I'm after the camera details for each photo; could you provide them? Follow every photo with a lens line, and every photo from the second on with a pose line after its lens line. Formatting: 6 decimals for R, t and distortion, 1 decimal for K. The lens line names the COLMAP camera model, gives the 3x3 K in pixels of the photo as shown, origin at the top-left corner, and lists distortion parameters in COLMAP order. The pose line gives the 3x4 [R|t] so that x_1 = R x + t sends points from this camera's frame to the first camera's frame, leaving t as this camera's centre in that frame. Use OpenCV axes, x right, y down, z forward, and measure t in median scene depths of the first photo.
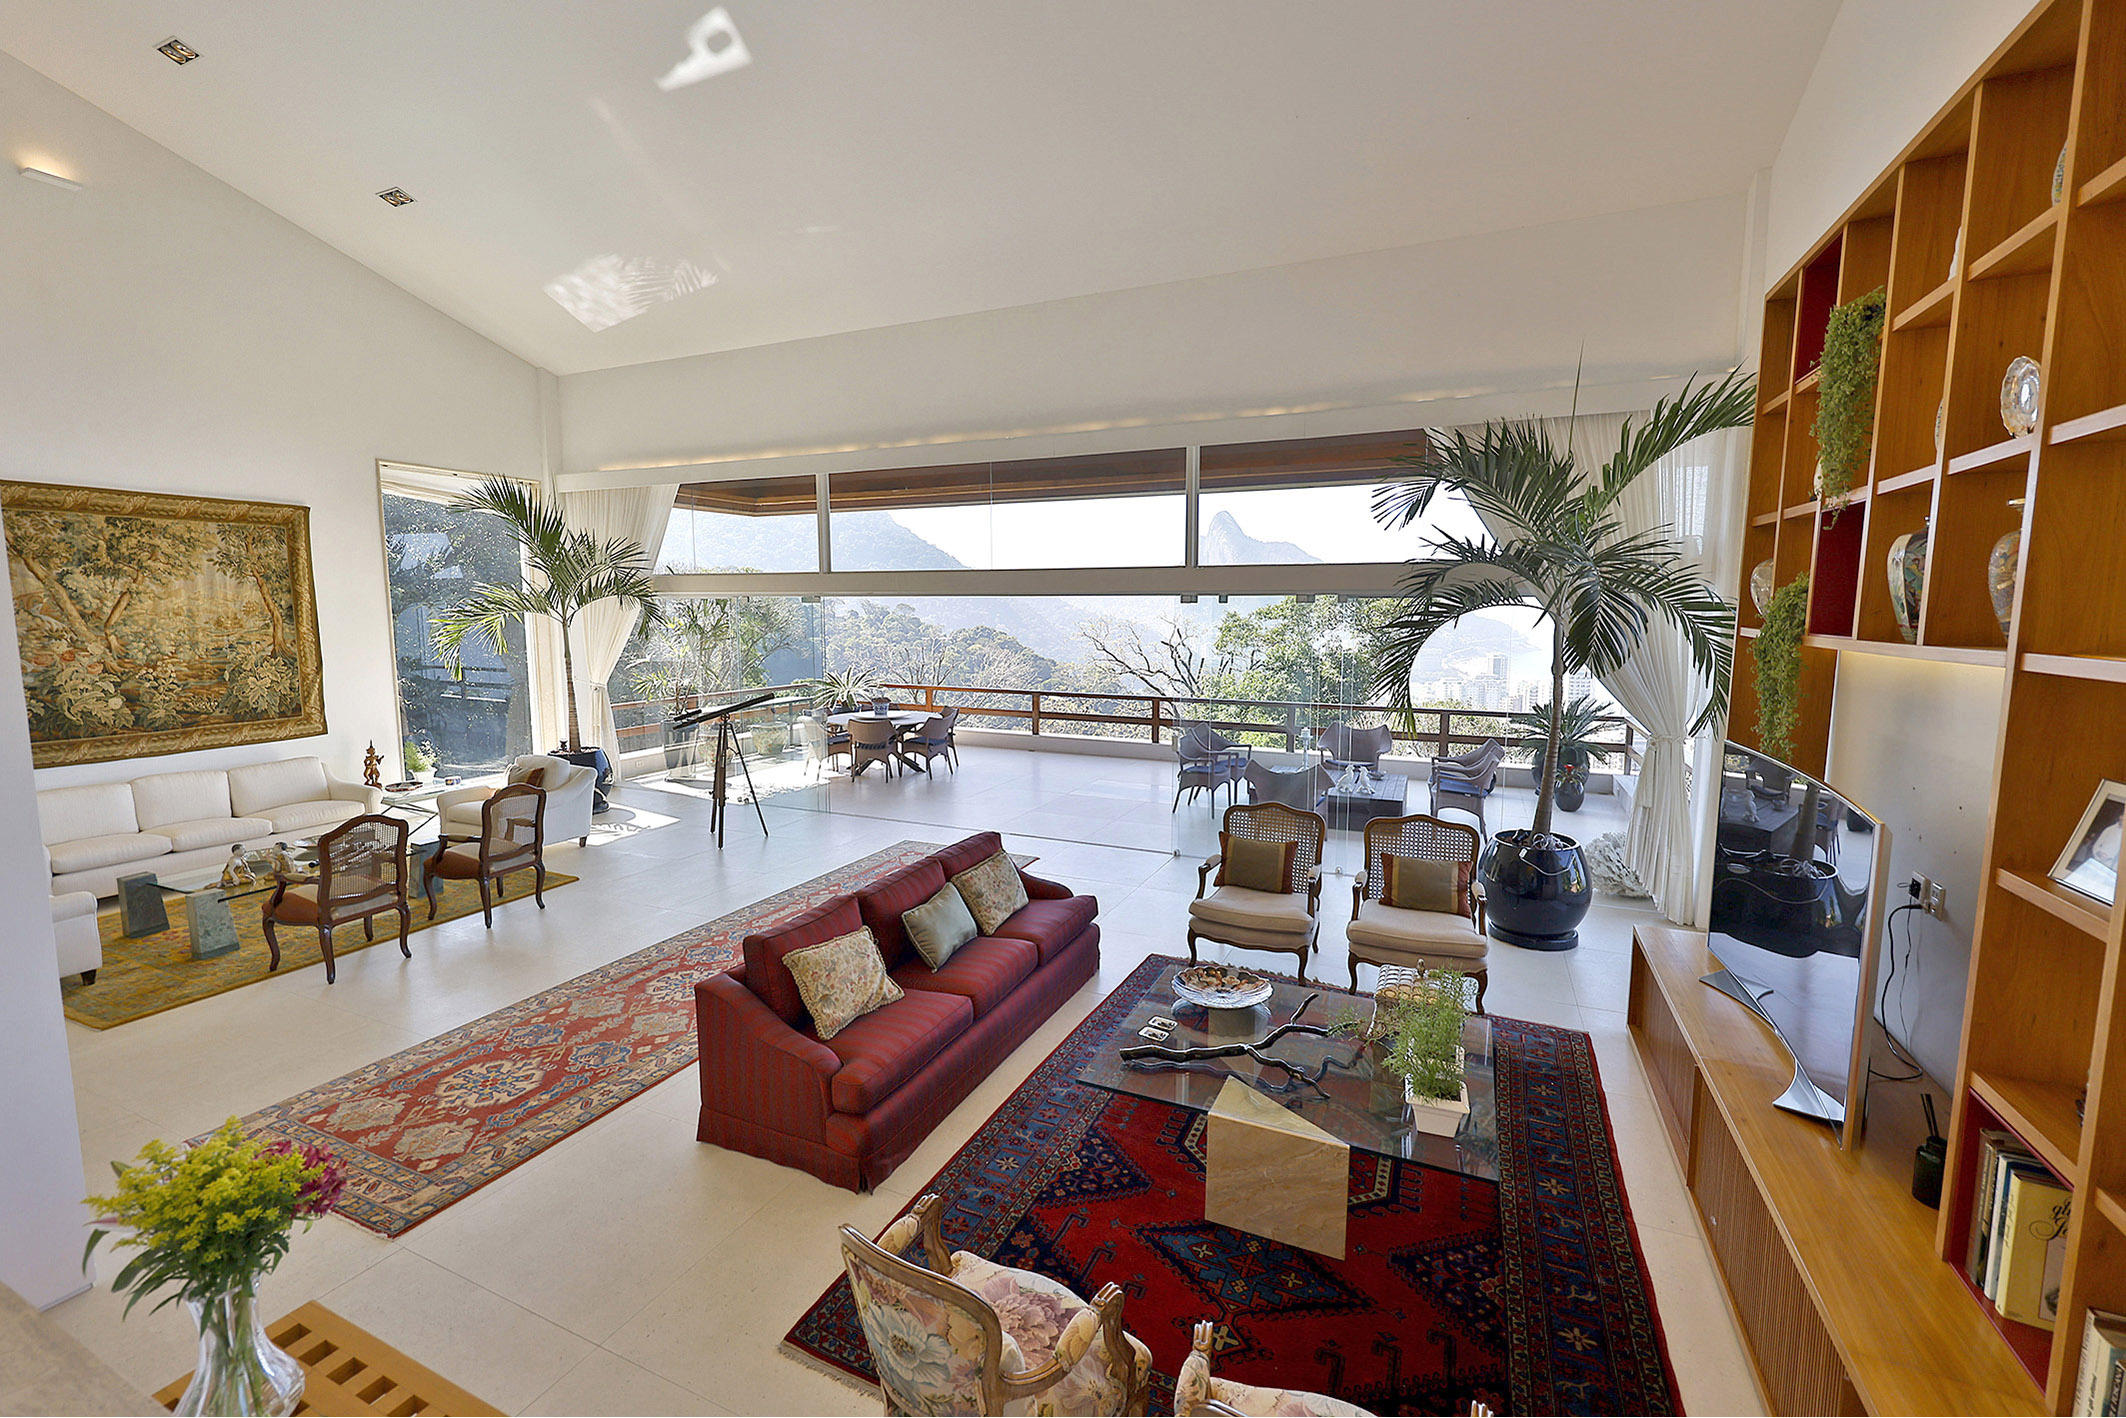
lens RADIAL K [[899.2, 0, 1053.4], [0, 899.2, 701.5], [0, 0, 1]] dist [-0.002294, 0.000072]
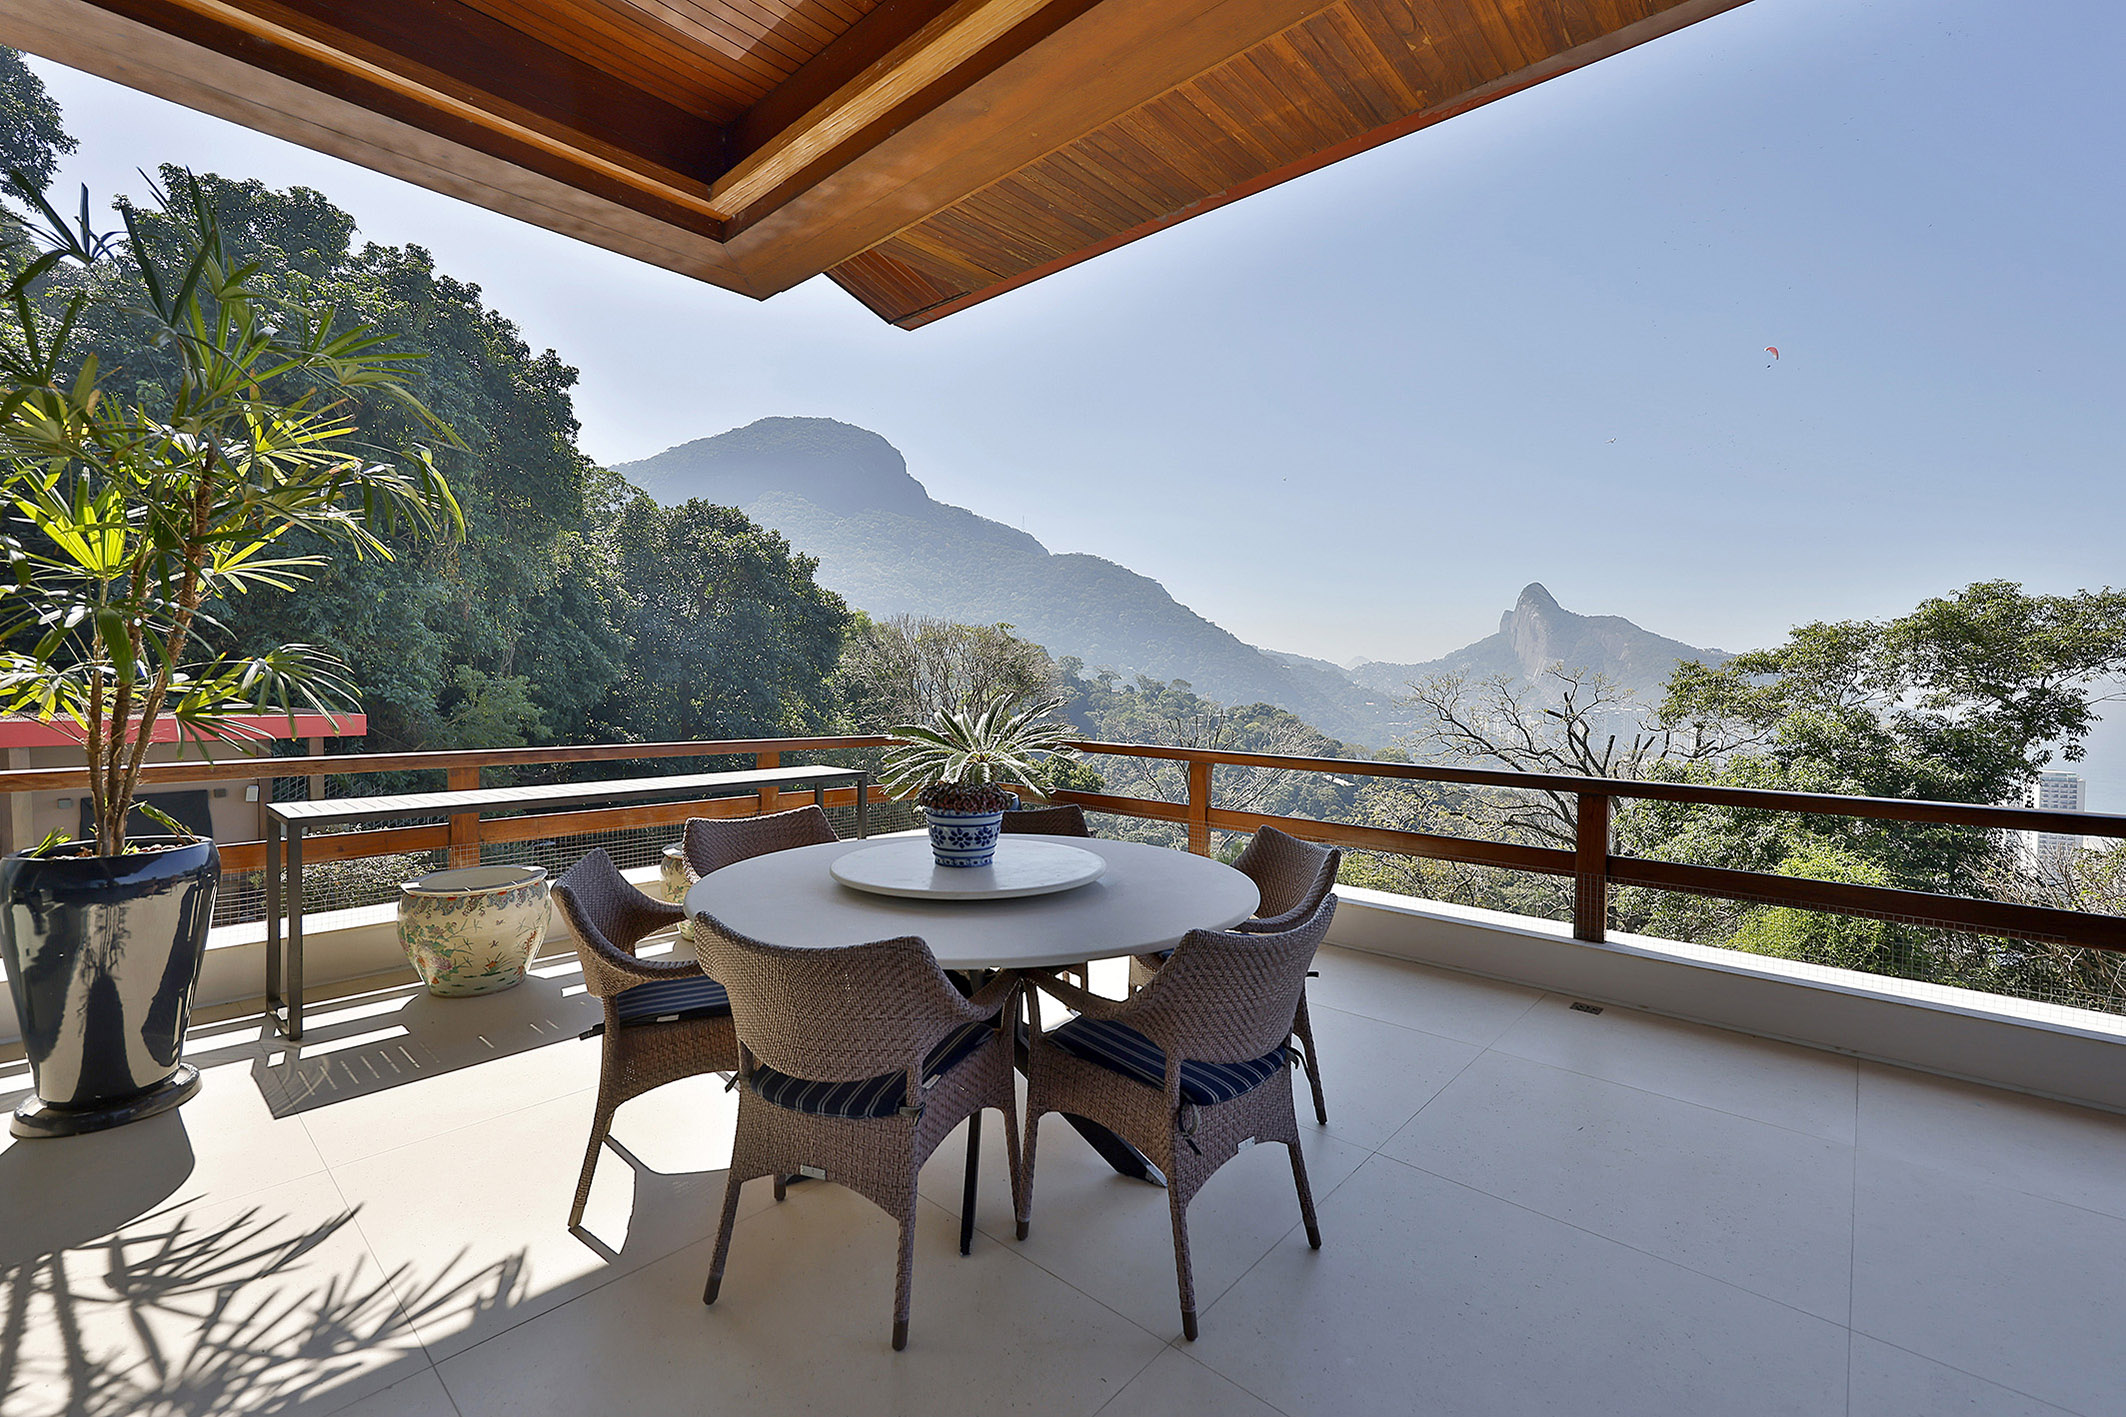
lens RADIAL K [[899.2, 0, 1059.3], [0, 899.2, 704.2], [0, 0, 1]] dist [-0.002294, 0.000072]
pose [[0.955879, 0.014798, -0.293388, -0.165205], [-0.039233, 0.996214, -0.077578, -0.015247], [0.291129, 0.085666, 0.952841, 1.204495]]
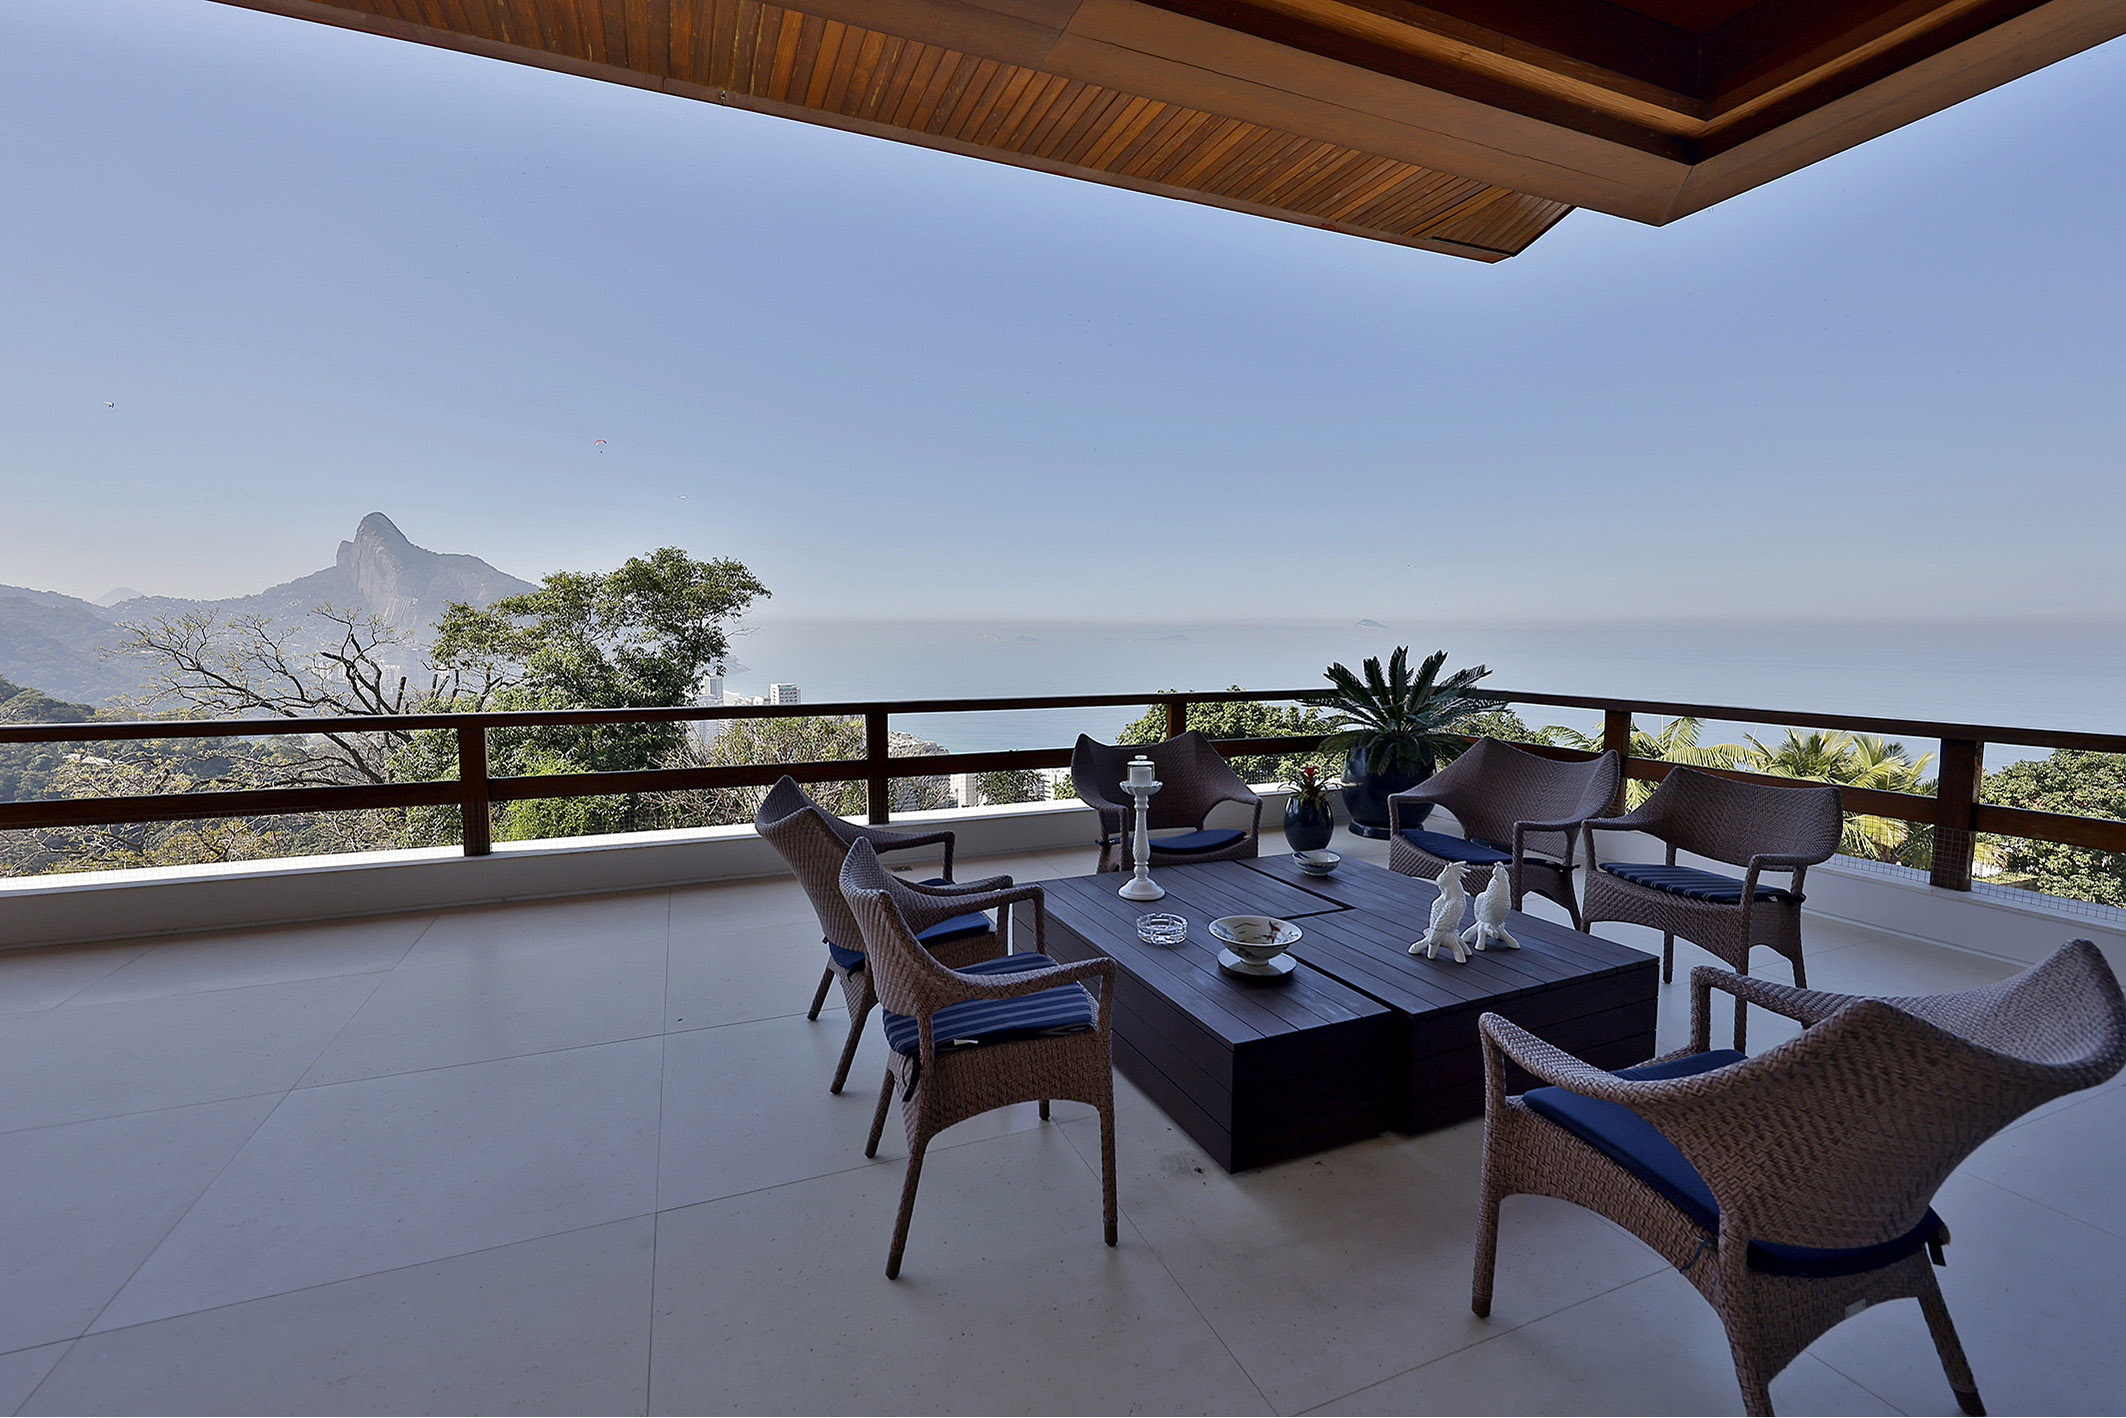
lens RADIAL K [[899.2, 0, 1044.2], [0, 899.2, 716.8], [0, 0, 1]] dist [-0.002294, 0.000072]
pose [[0.683401, -0.069463, 0.726731, 0.016659], [0.075690, 0.996840, 0.024103, 0.008241], [-0.726109, 0.038534, 0.686499, 0.996125]]
